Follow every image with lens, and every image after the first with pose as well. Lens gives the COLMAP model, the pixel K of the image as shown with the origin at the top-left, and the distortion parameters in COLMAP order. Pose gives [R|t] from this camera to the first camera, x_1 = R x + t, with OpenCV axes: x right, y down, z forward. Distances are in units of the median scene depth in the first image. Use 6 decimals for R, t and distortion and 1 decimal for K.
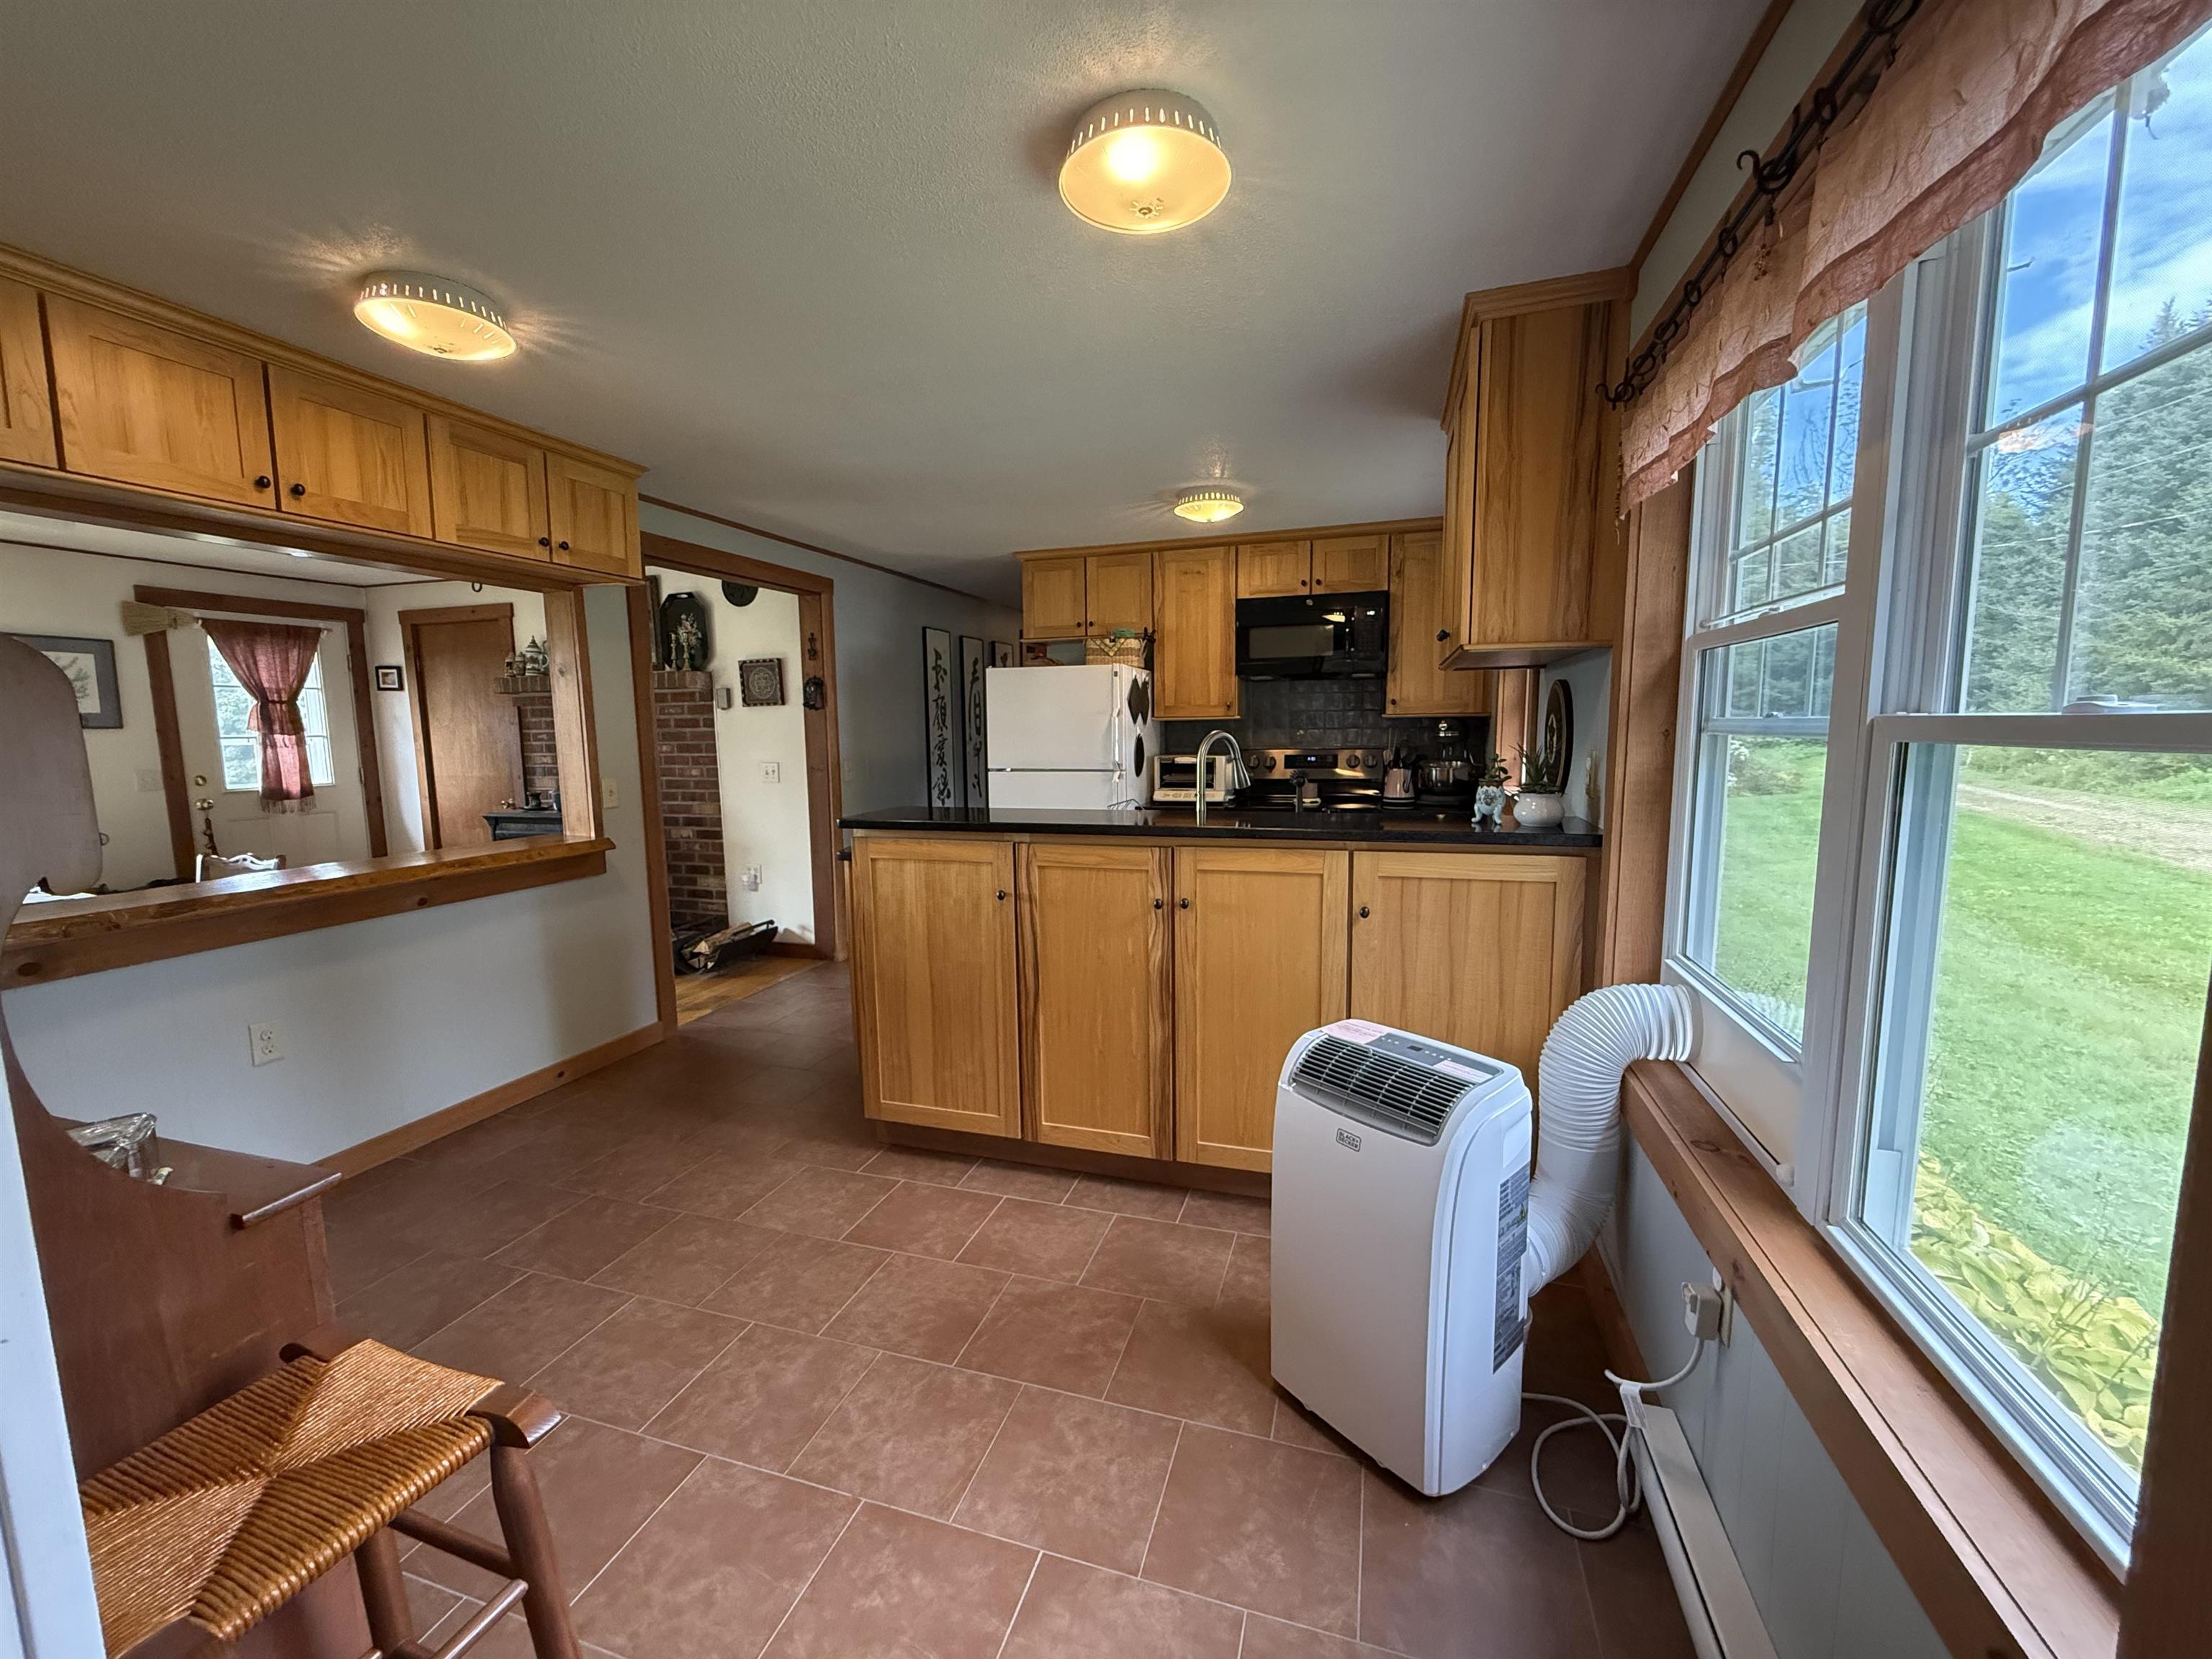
lens RADIAL K [[882.8, 0, 1099.8], [0, 882.8, 826.7], [0, 0, 1]] dist [0.000364, 0.000033]
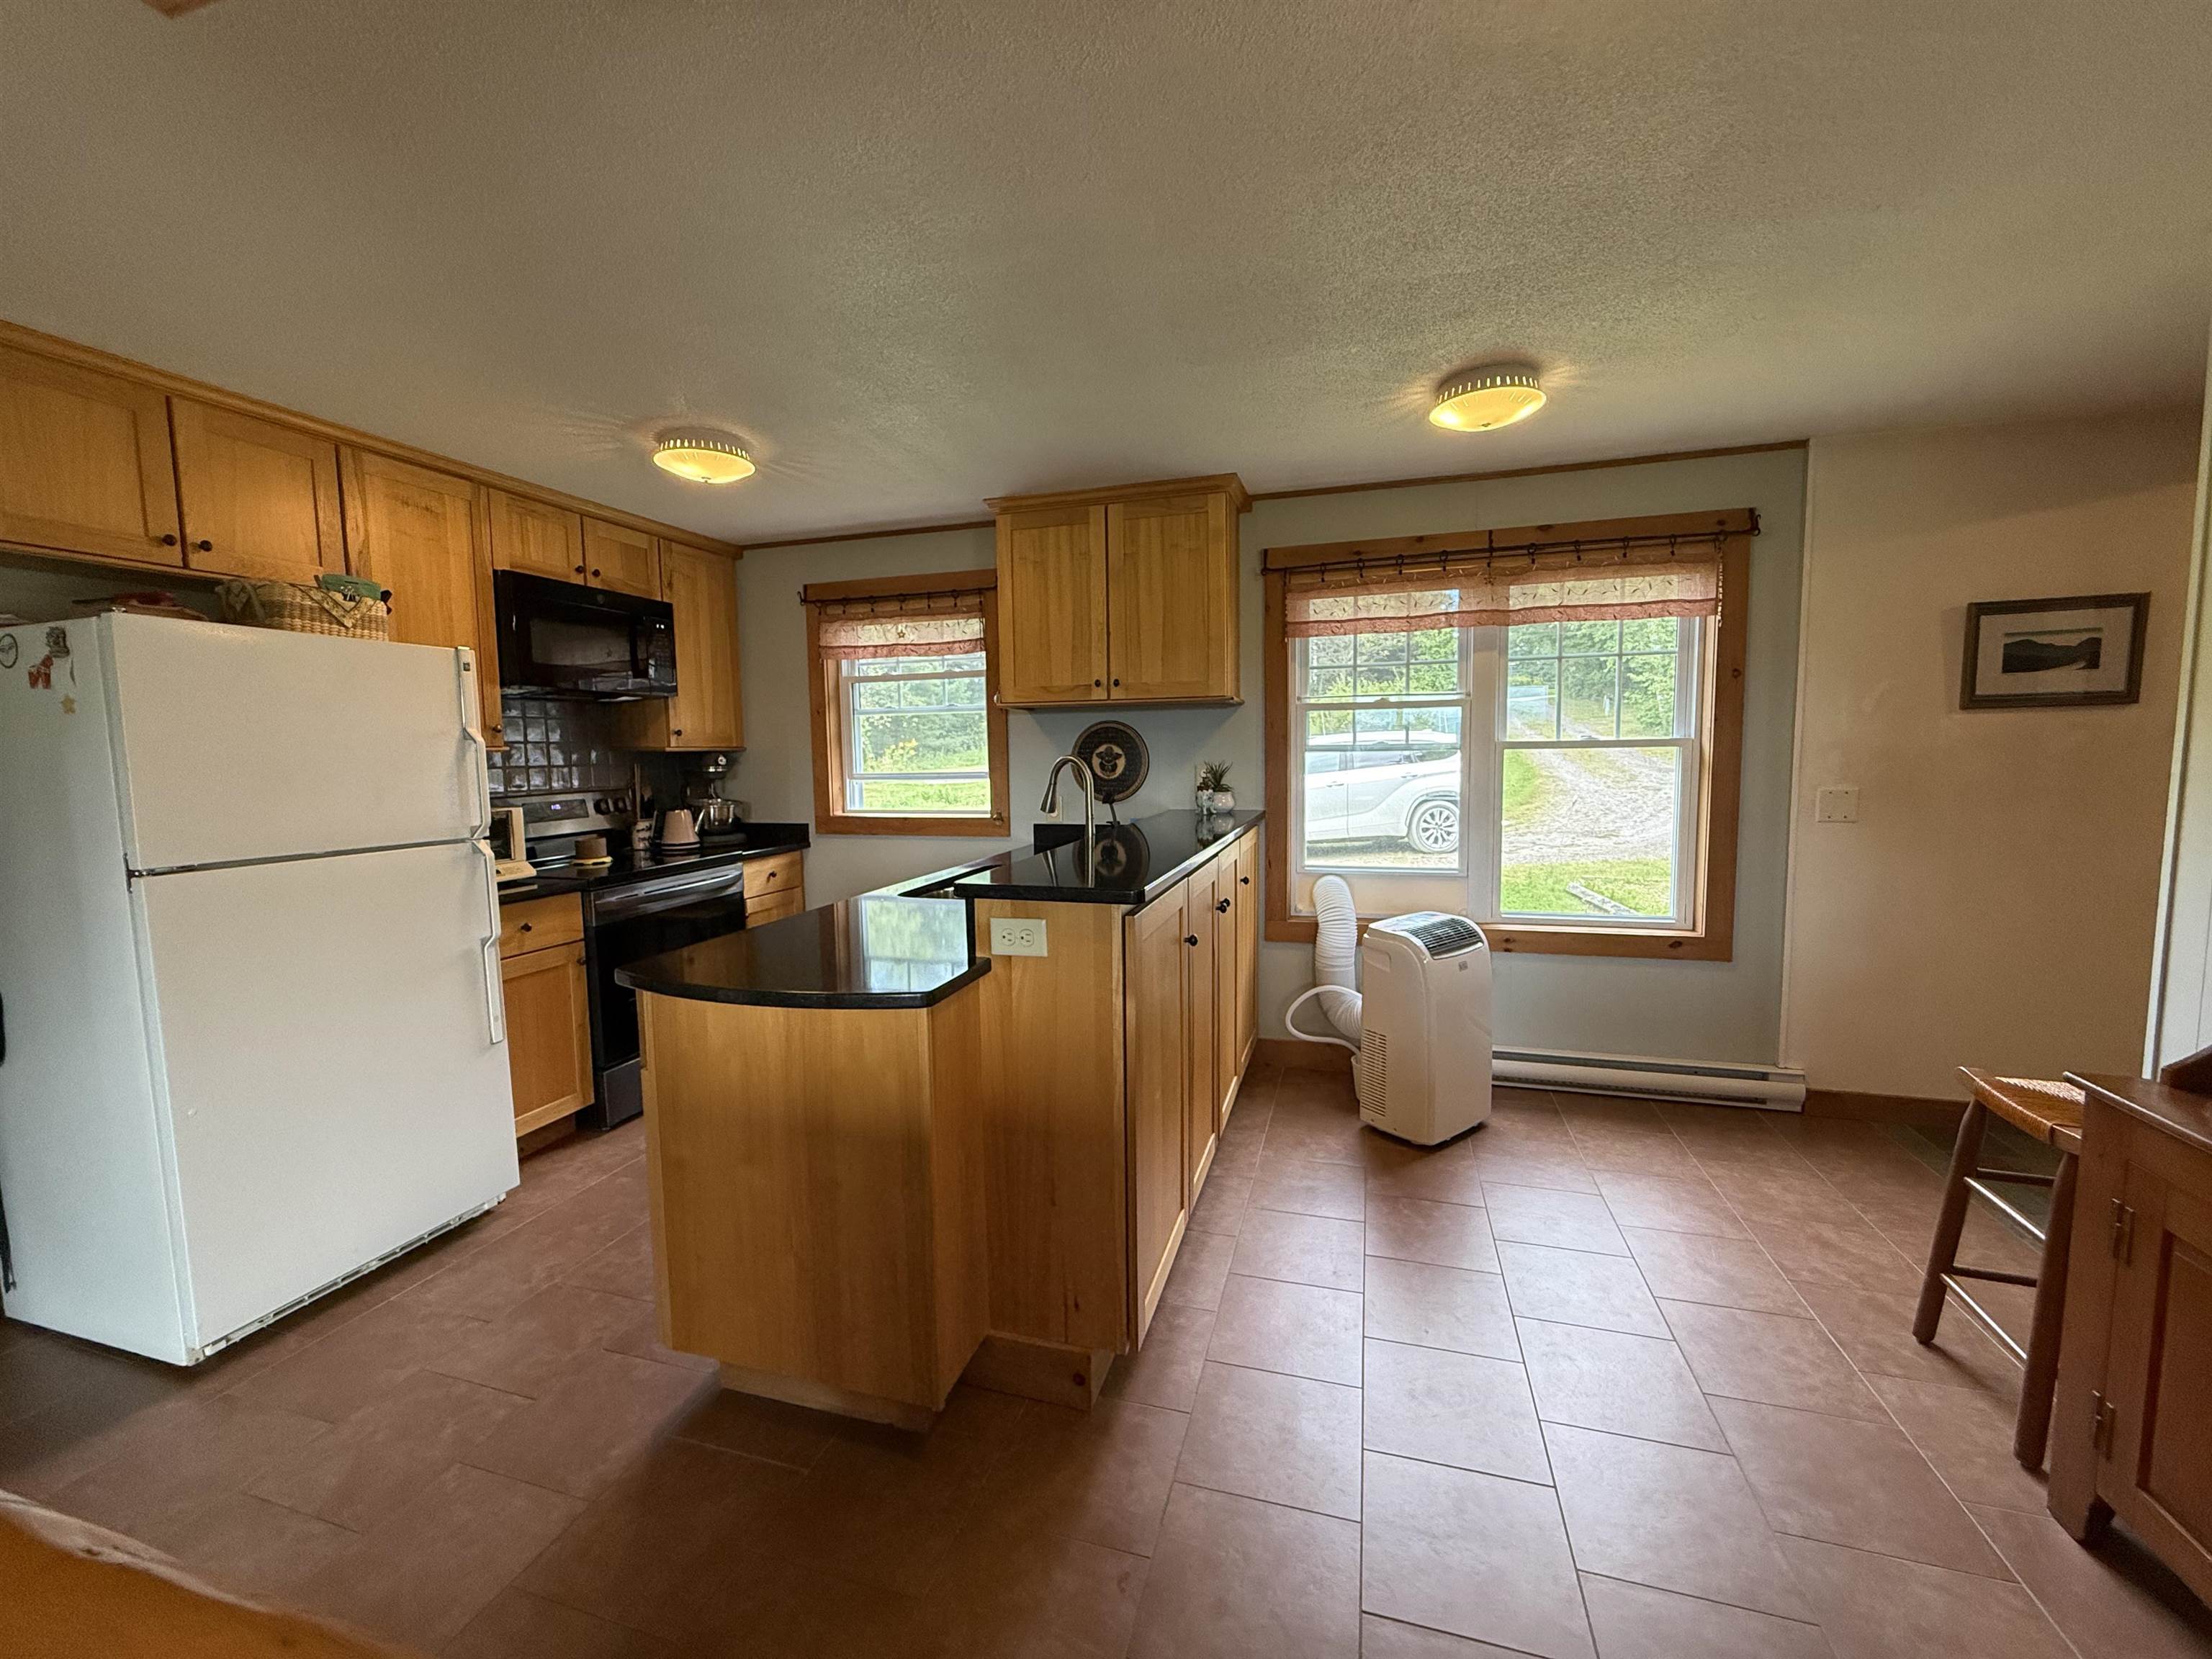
lens RADIAL K [[882.8, 0, 1099.8], [0, 882.8, 826.7], [0, 0, 1]] dist [0.000364, 0.000033]
pose [[-0.011568, -0.073229, 0.997248, -0.491344], [0.131079, 0.988598, 0.074115, -0.054922], [-0.991304, 0.131576, -0.001837, 0.549577]]
